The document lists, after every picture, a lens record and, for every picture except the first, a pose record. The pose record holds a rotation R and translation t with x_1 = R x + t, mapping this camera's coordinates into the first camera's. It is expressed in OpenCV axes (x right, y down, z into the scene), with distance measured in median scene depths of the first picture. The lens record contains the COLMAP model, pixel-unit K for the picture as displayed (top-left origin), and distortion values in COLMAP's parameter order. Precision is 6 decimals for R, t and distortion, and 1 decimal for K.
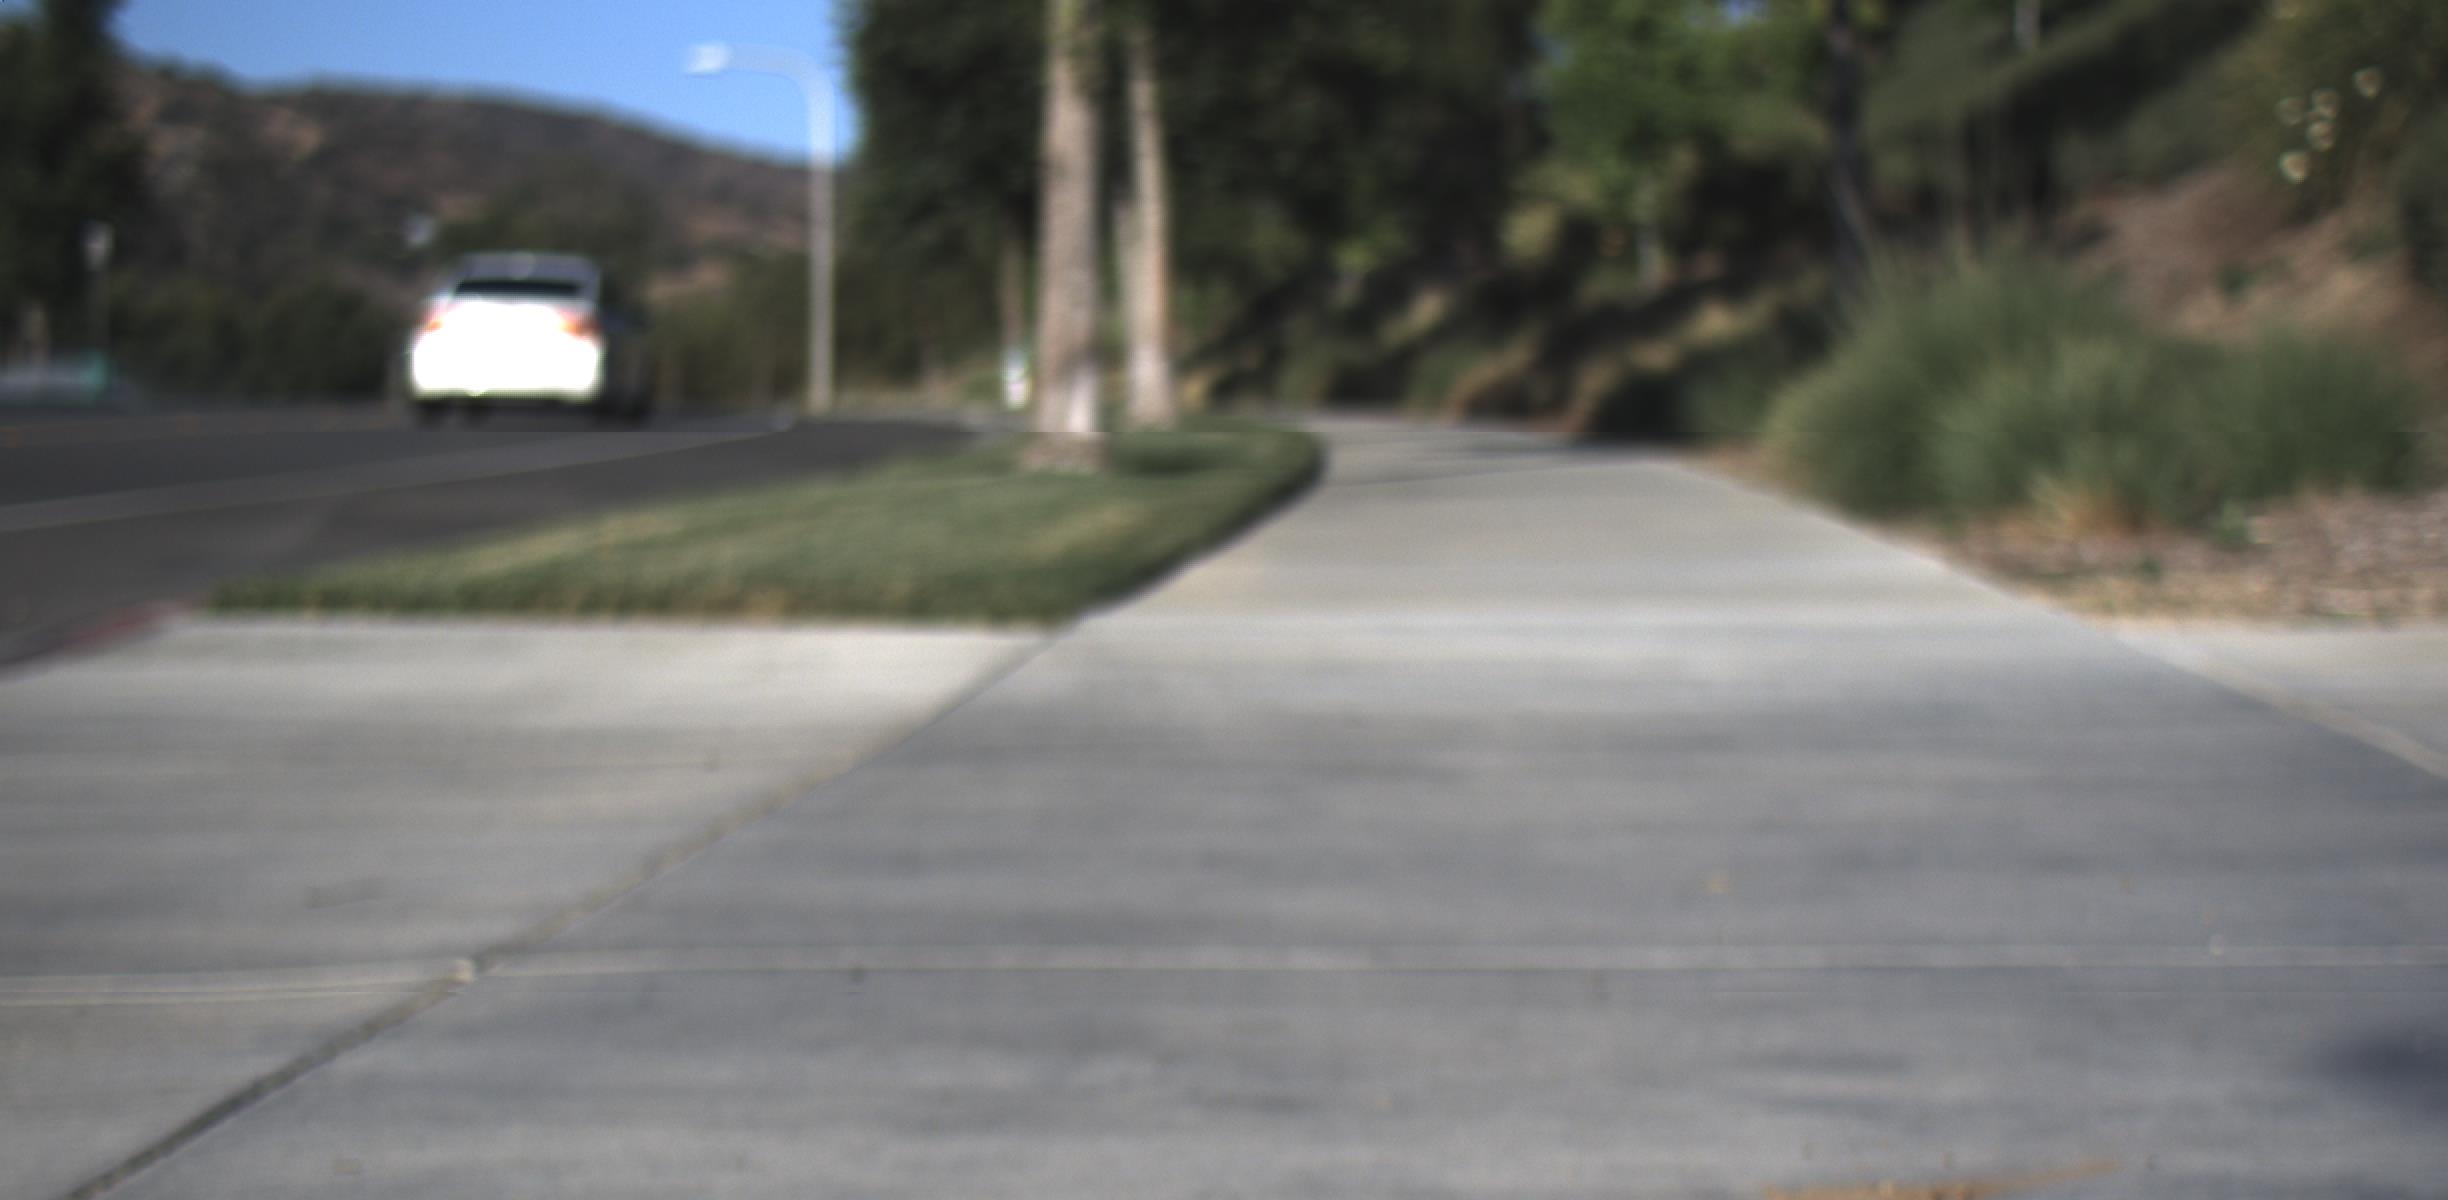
lens RADIAL K [[7543.1, 0, 1224.0], [0, 7543.1, 600.0], [0, 0, 1]] dist [-0.000187, -0.042535]
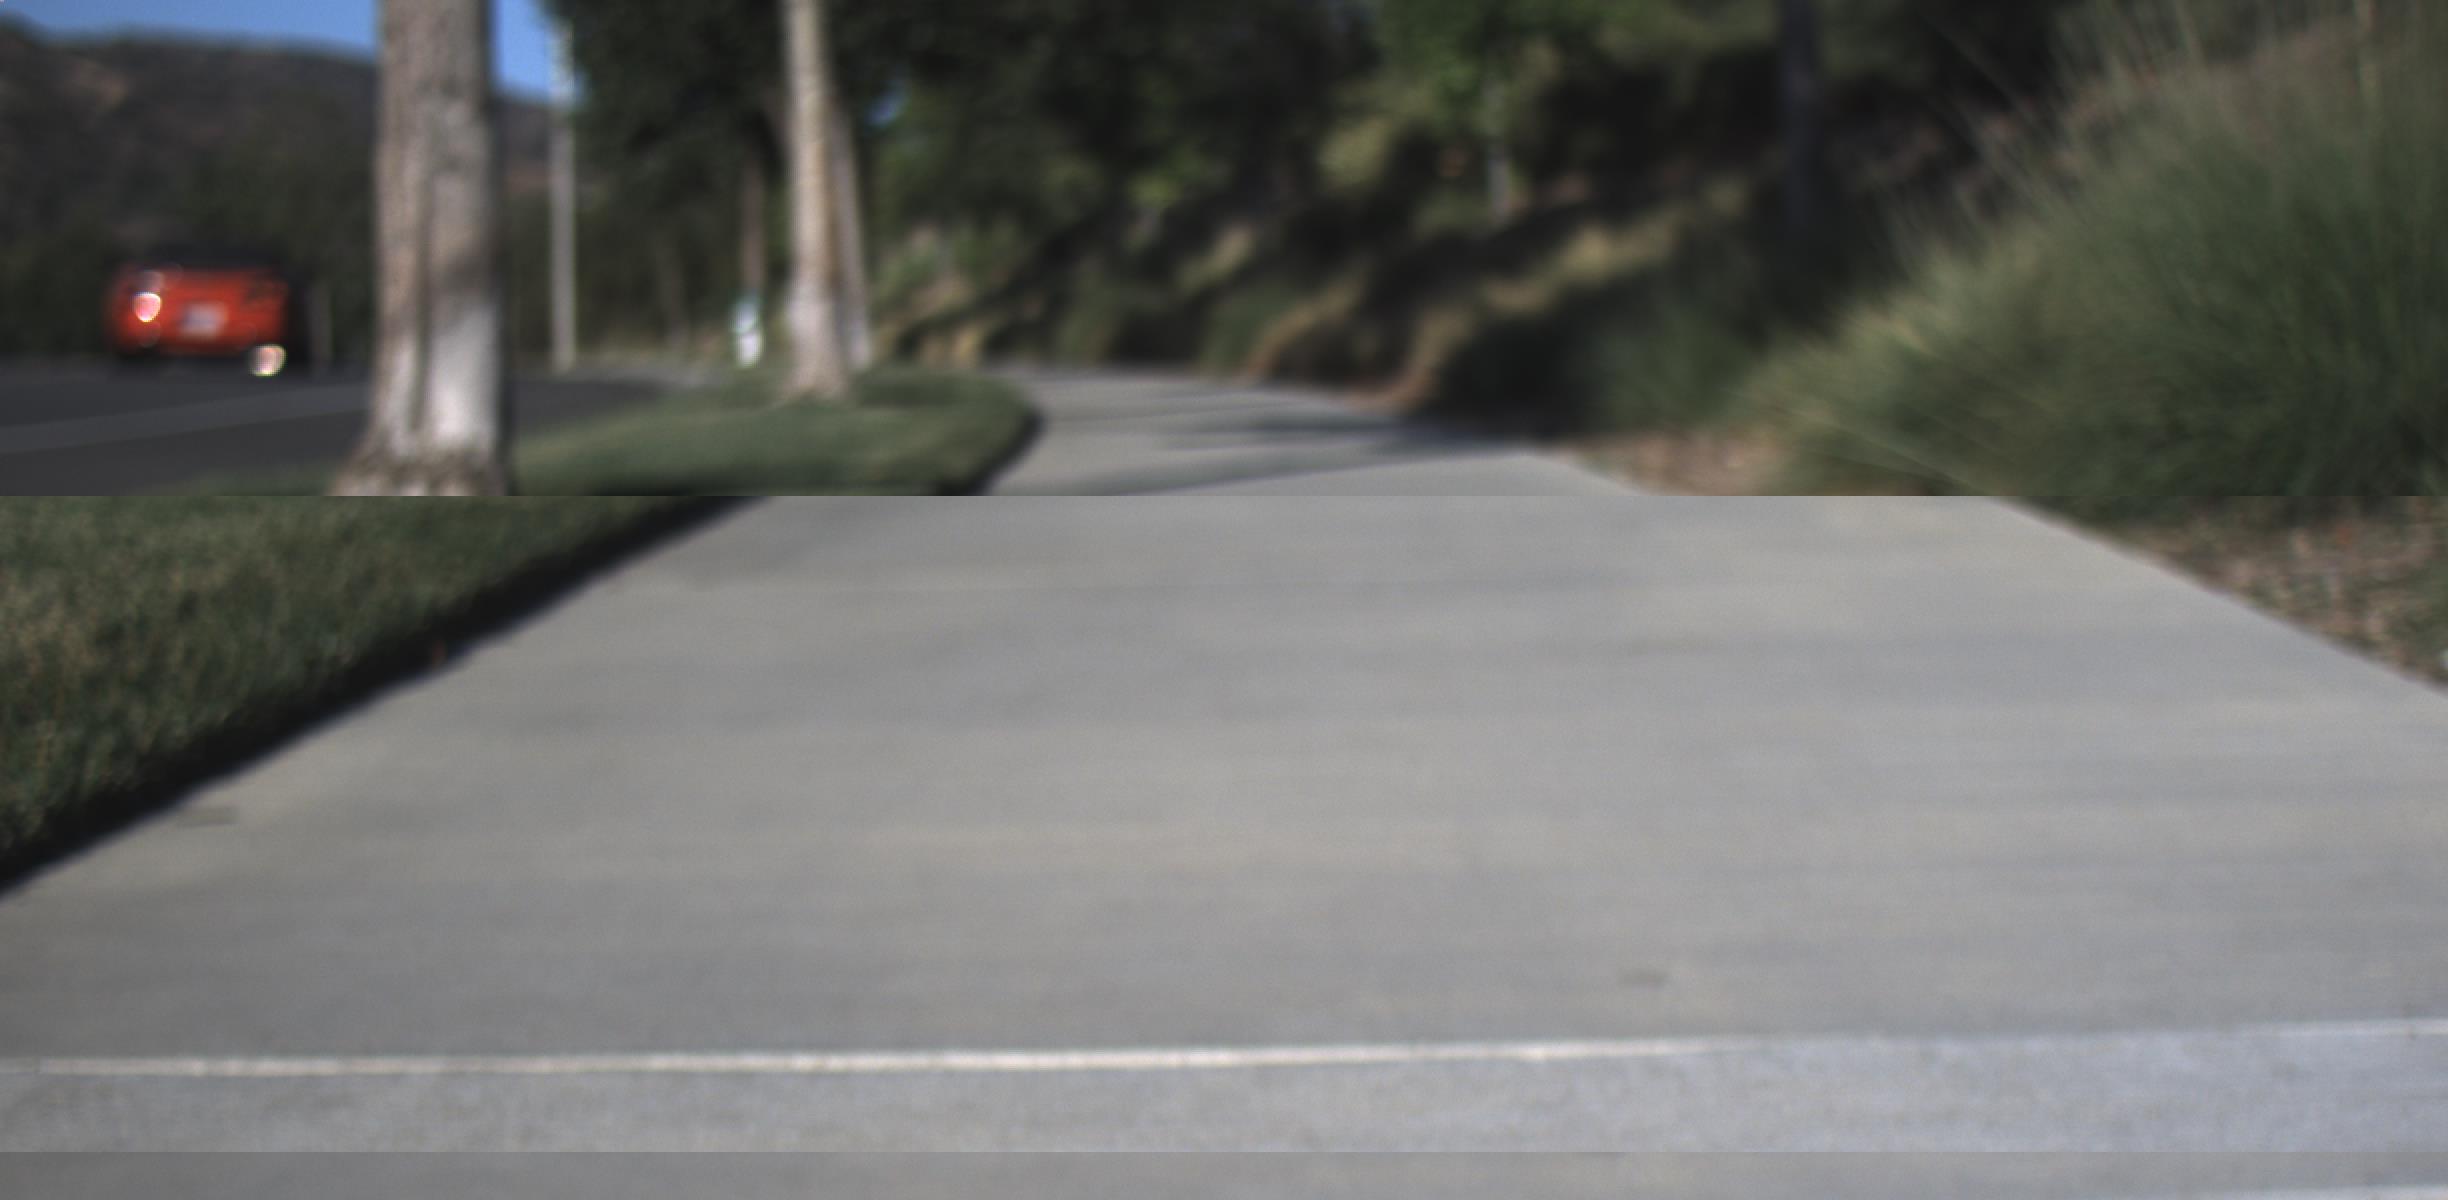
lens RADIAL K [[4096.1, 0, 1224.0], [0, 4096.1, 600.0], [0, 0, 1]] dist [0.024491, 0.047637]
pose [[0.999971, -0.004987, 0.005777, 0.023395], [0.004779, 0.999356, 0.035574, -0.015653], [-0.005950, -0.035546, 0.999350, 0.546466]]
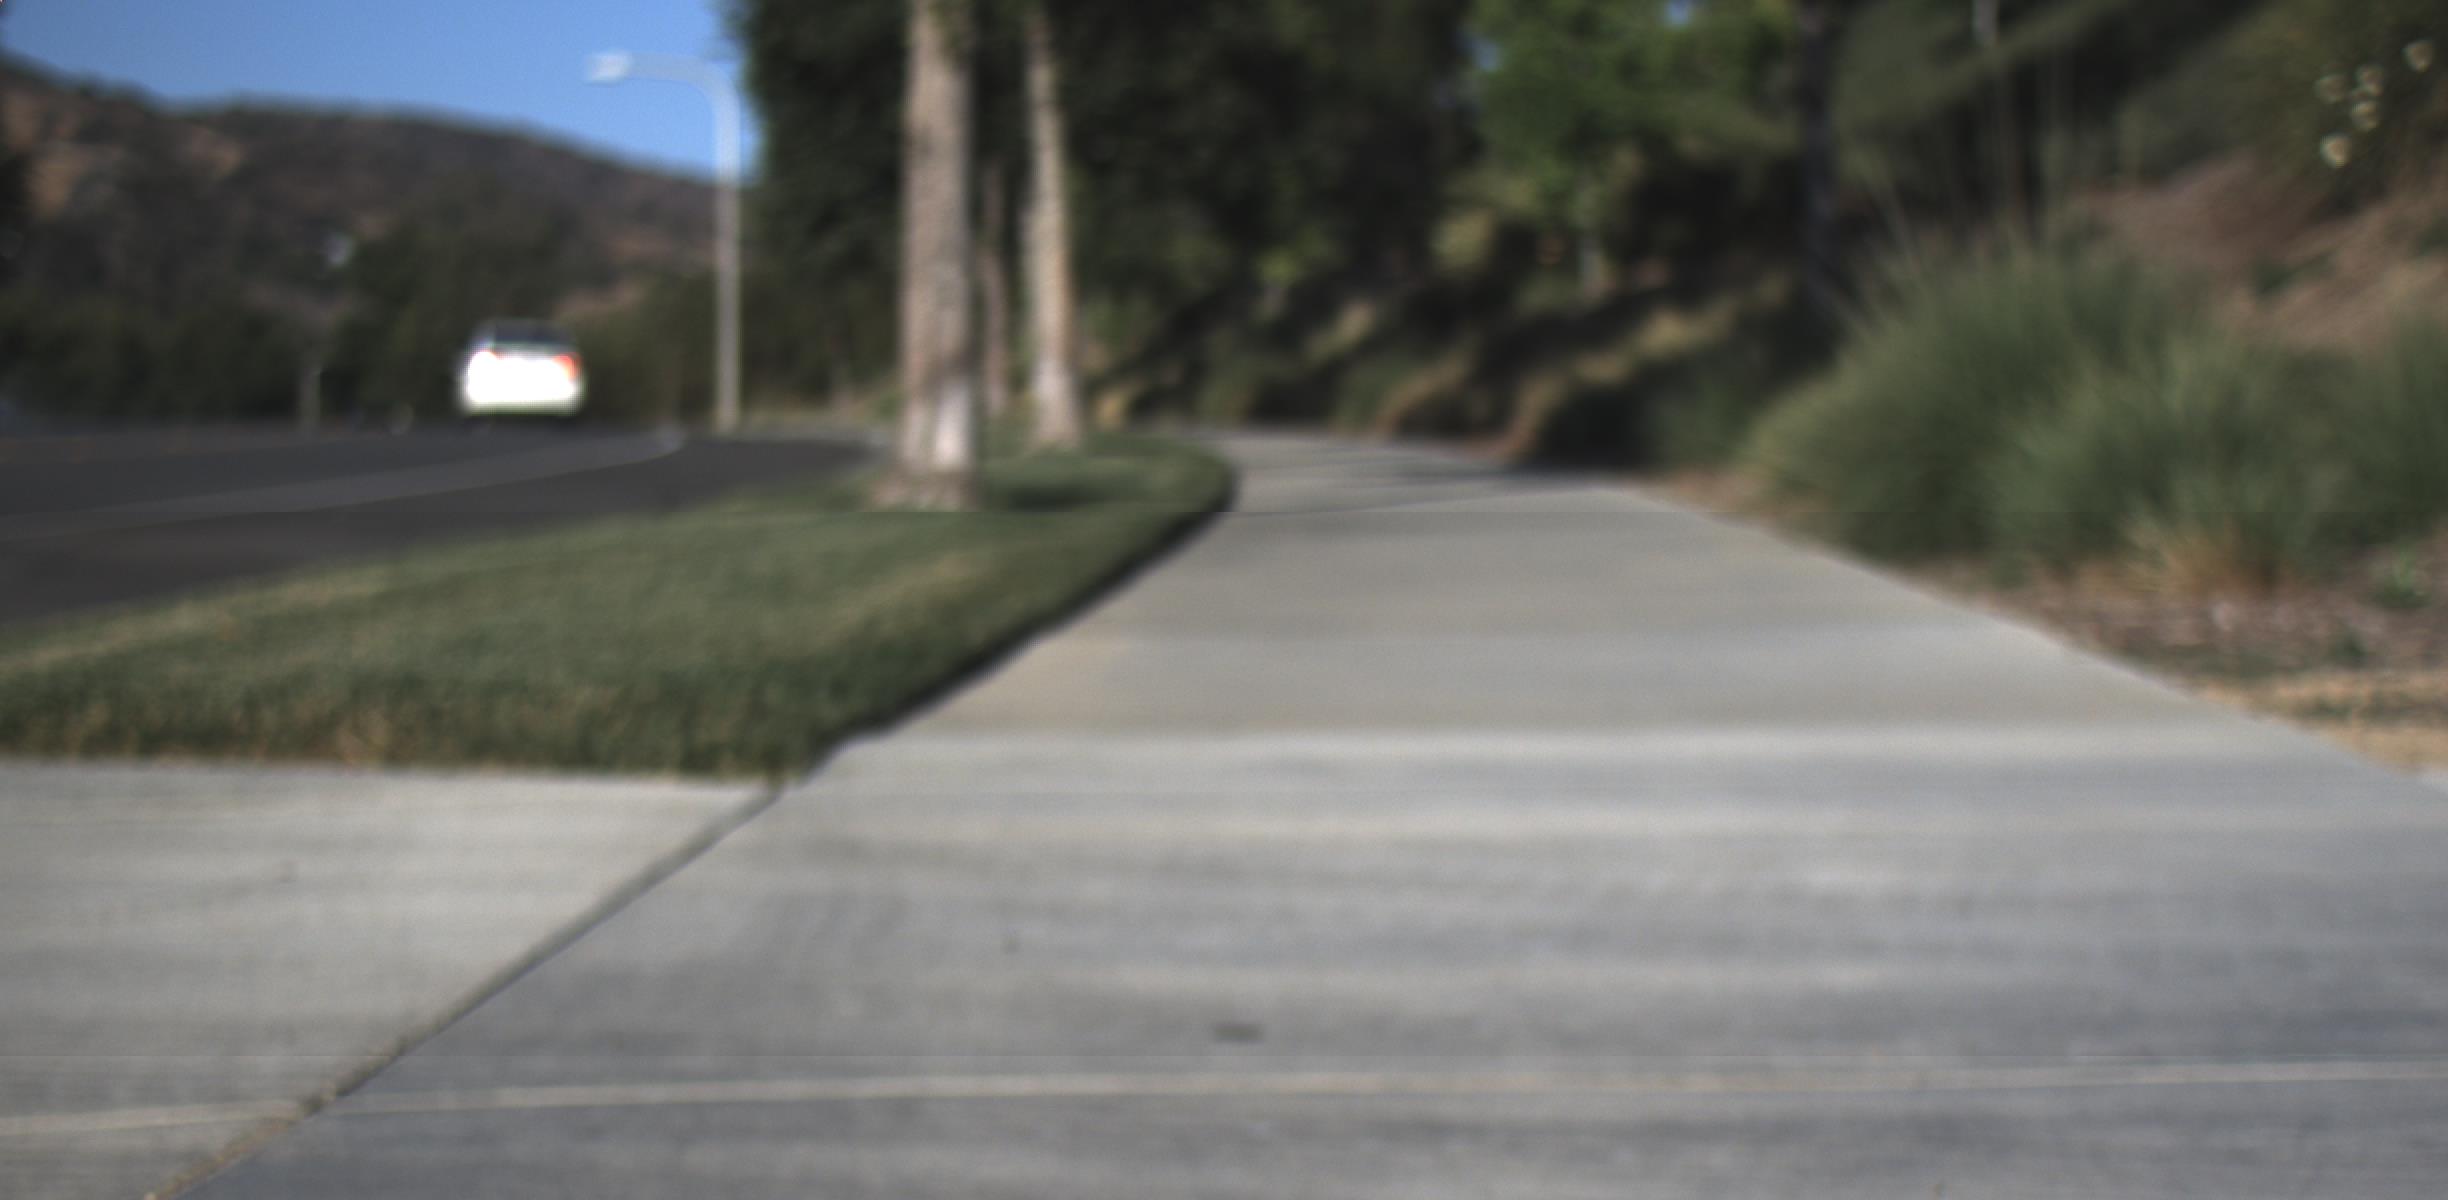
lens RADIAL K [[5937.6, 0, 1224.0], [0, 5937.6, 600.0], [0, 0, 1]] dist [0.006838, 0.519336]
pose [[0.999976, -0.004097, 0.005671, 0.006102], [0.004069, 0.999980, 0.004918, -0.007327], [-0.005691, -0.004894, 0.999972, 0.254795]]
